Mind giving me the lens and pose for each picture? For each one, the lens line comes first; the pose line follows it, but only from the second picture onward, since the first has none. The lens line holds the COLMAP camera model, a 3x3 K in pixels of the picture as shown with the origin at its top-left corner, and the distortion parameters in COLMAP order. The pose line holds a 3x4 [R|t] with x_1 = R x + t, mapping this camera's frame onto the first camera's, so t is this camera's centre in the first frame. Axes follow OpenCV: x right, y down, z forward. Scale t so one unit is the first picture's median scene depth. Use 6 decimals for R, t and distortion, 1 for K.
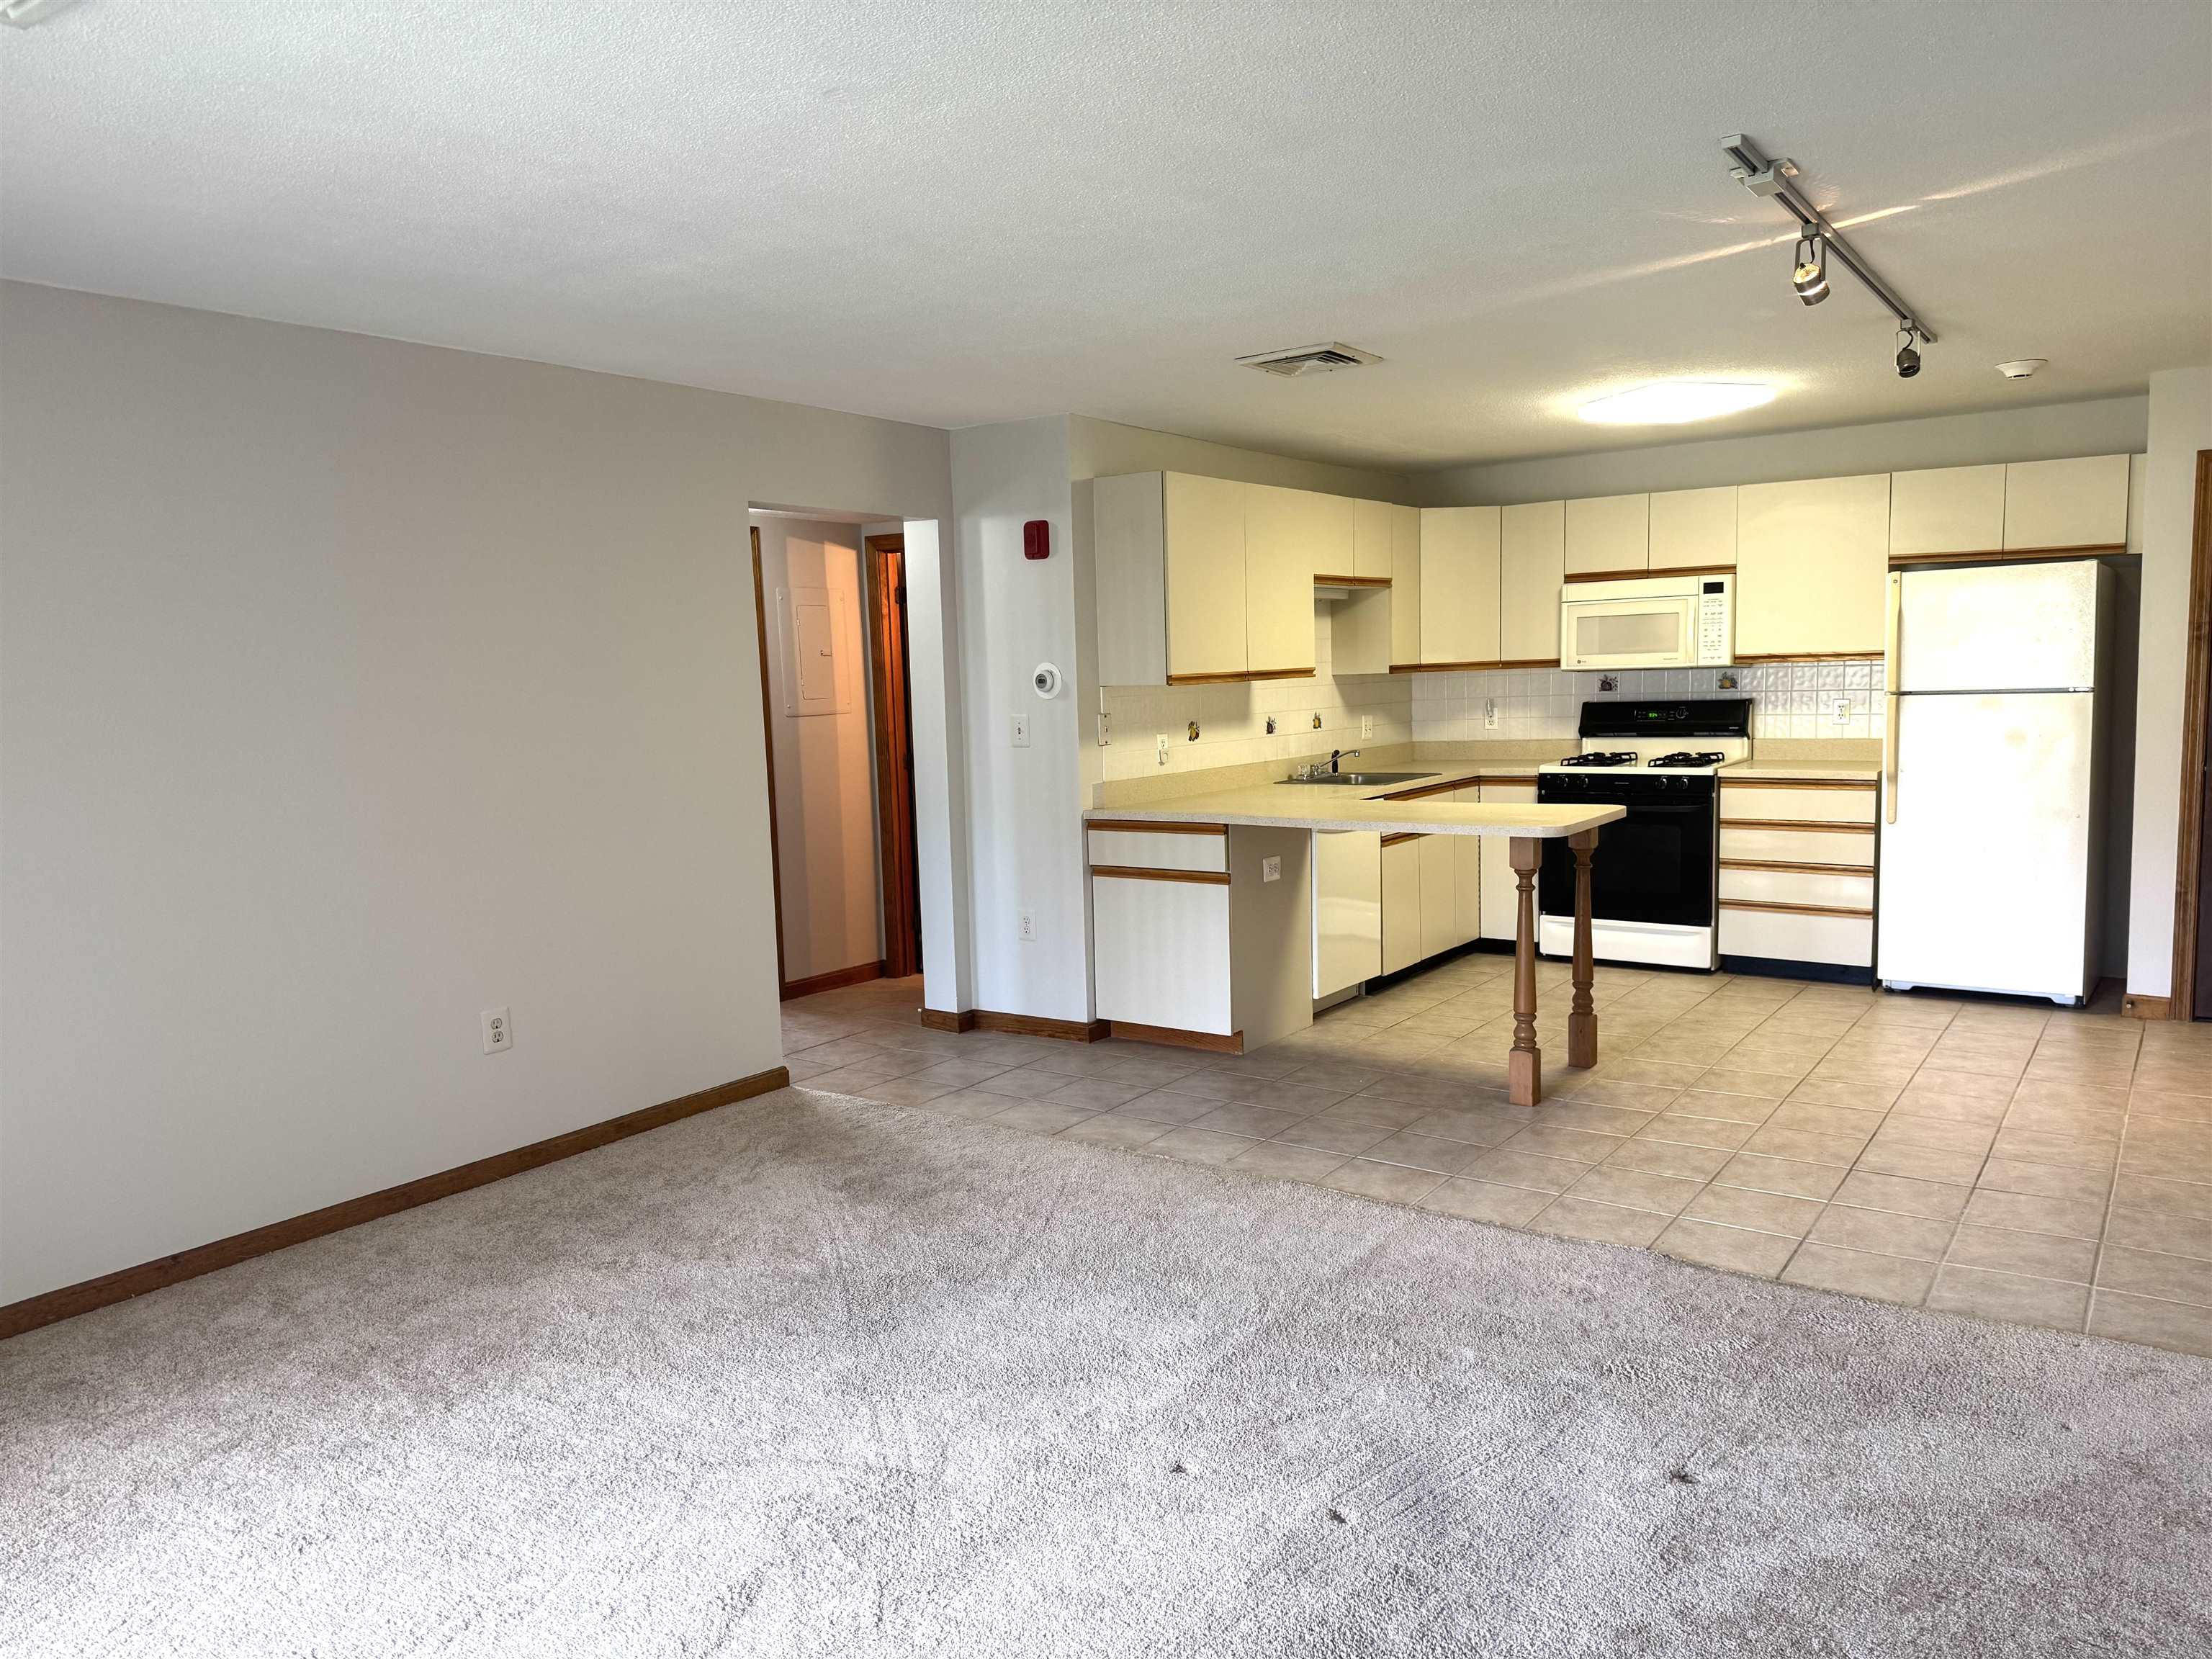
lens RADIAL K [[1542.3, 0, 1106.0], [0, 1542.3, 829.5], [0, 0, 1]] dist [0.157818, -0.303011]
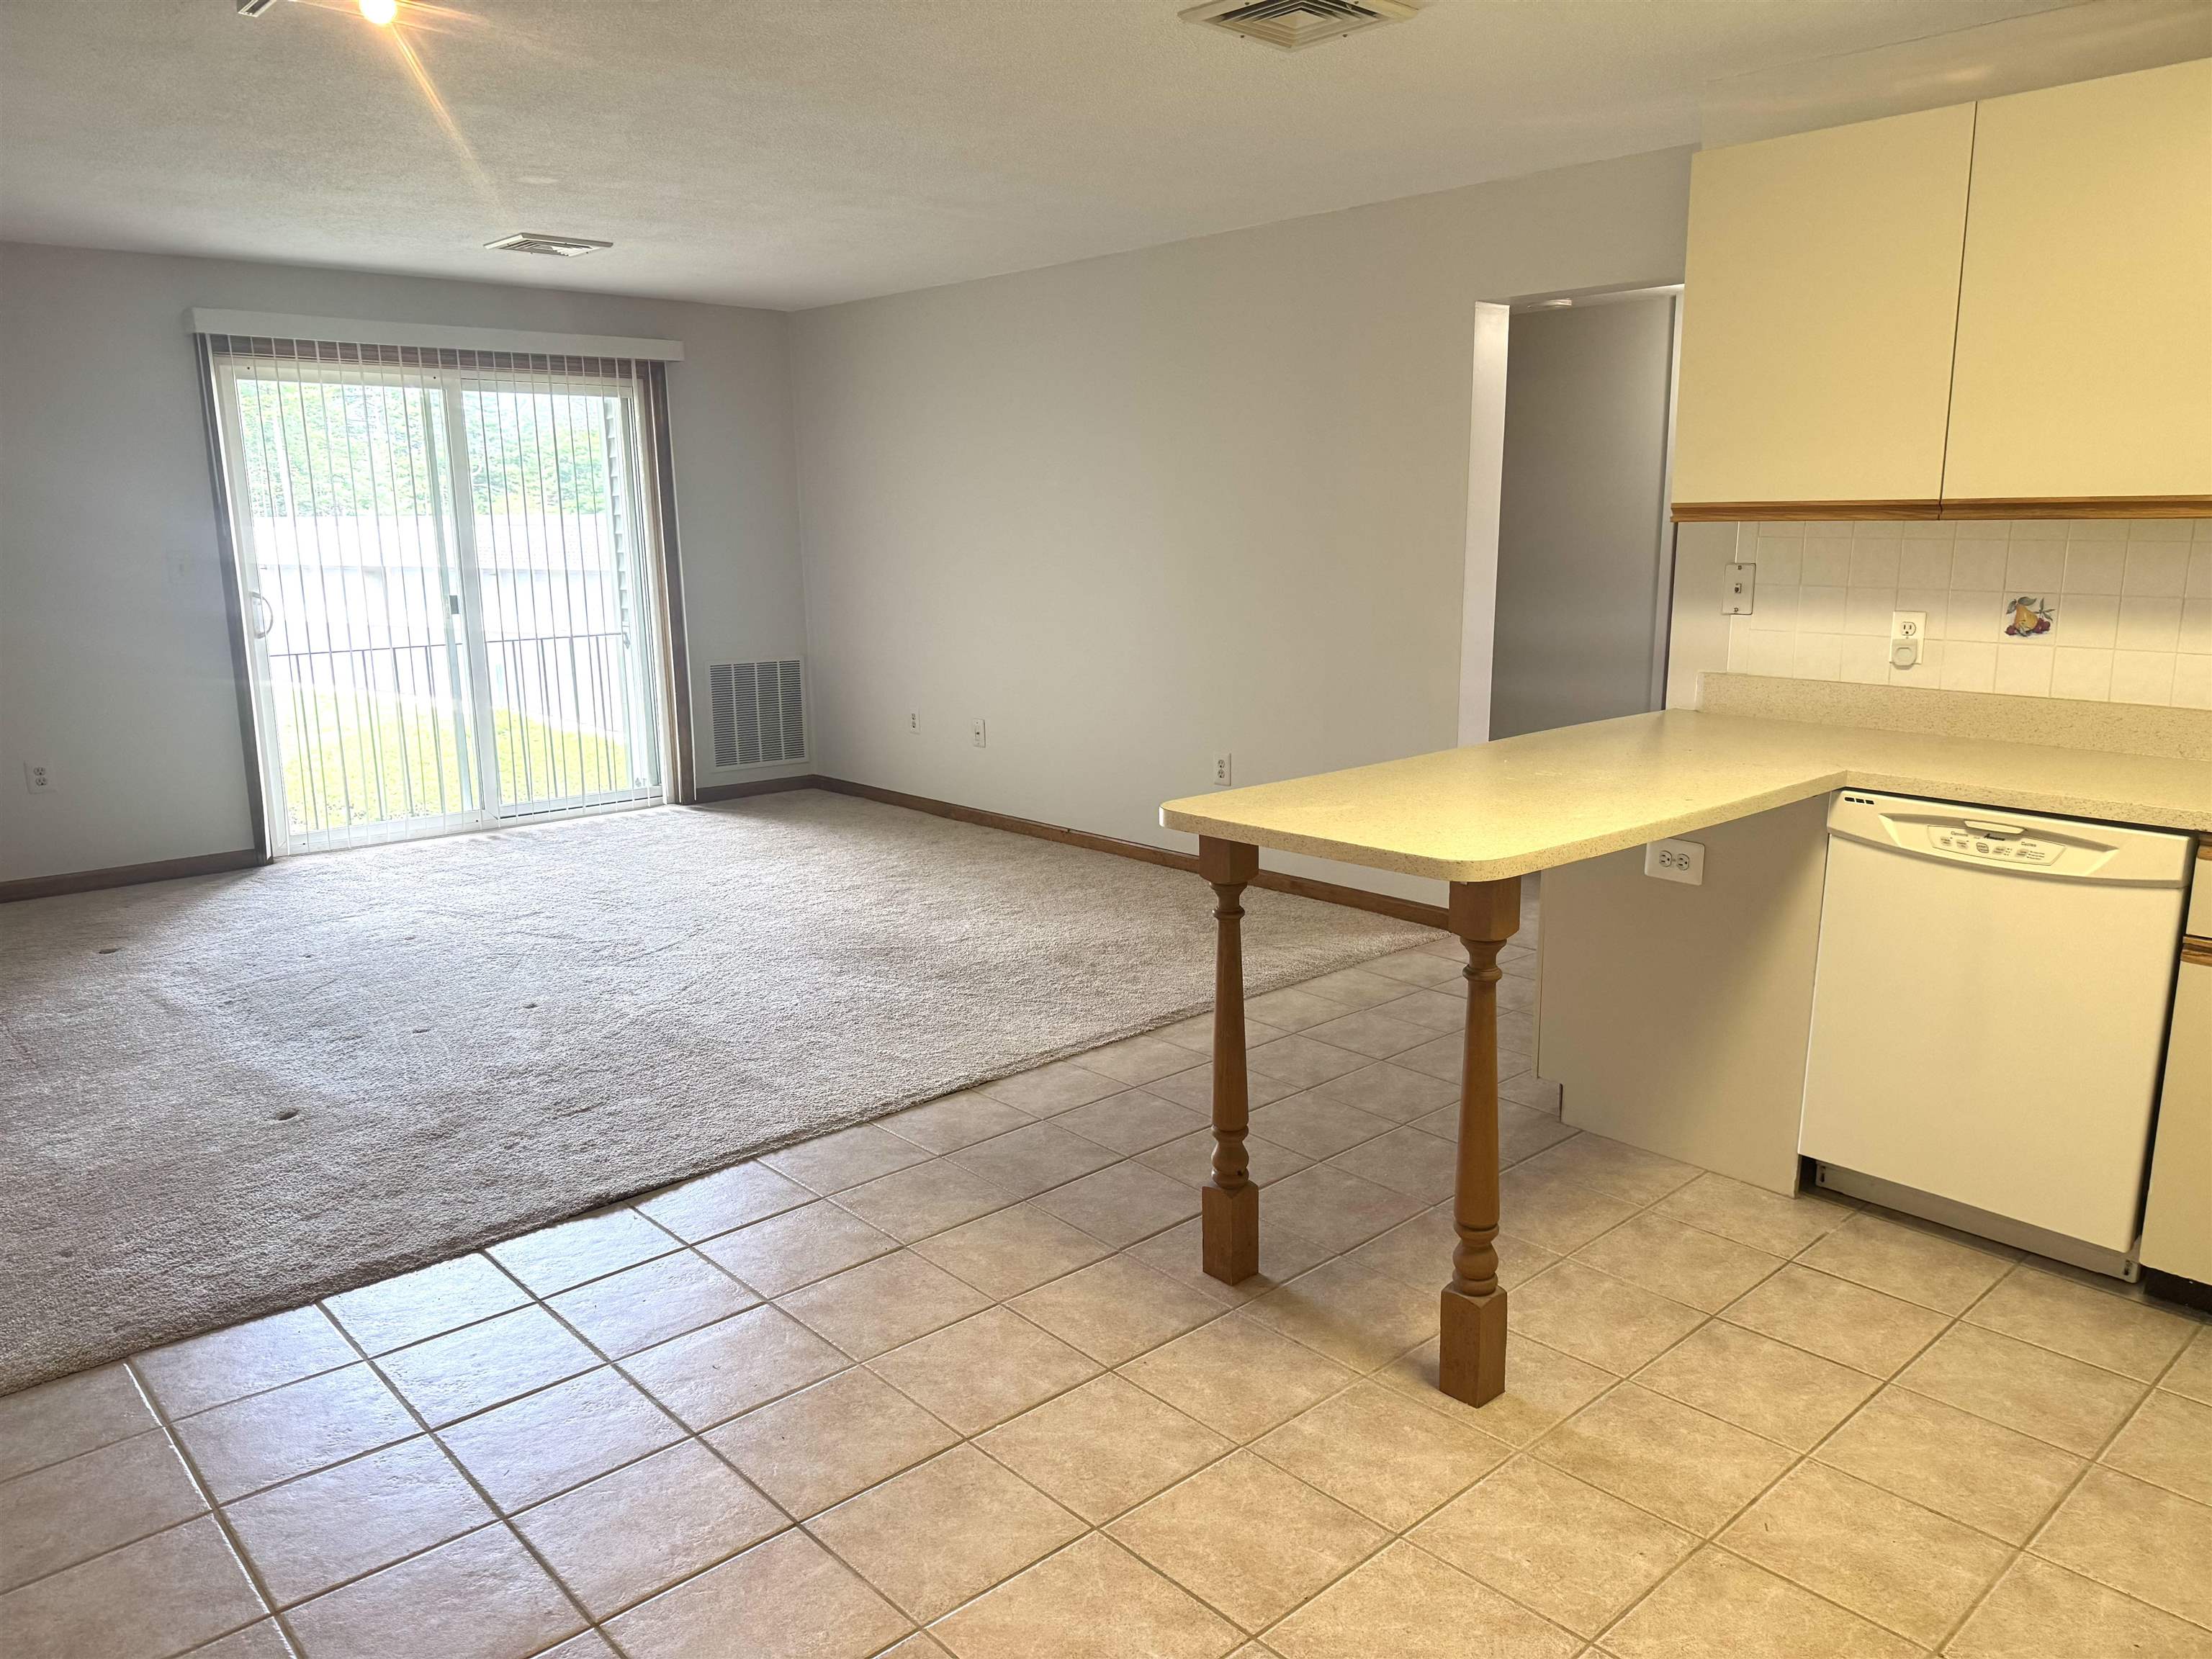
lens RADIAL K [[1550.9, 0, 1110.4], [0, 1550.9, 839.8], [0, 0, 1]] dist [0.026262, -0.034661]
pose [[-0.211284, 0.236589, -0.948359, 0.572907], [-0.088156, 0.961696, 0.259556, -0.092120], [0.973441, 0.138443, -0.182334, 0.754580]]
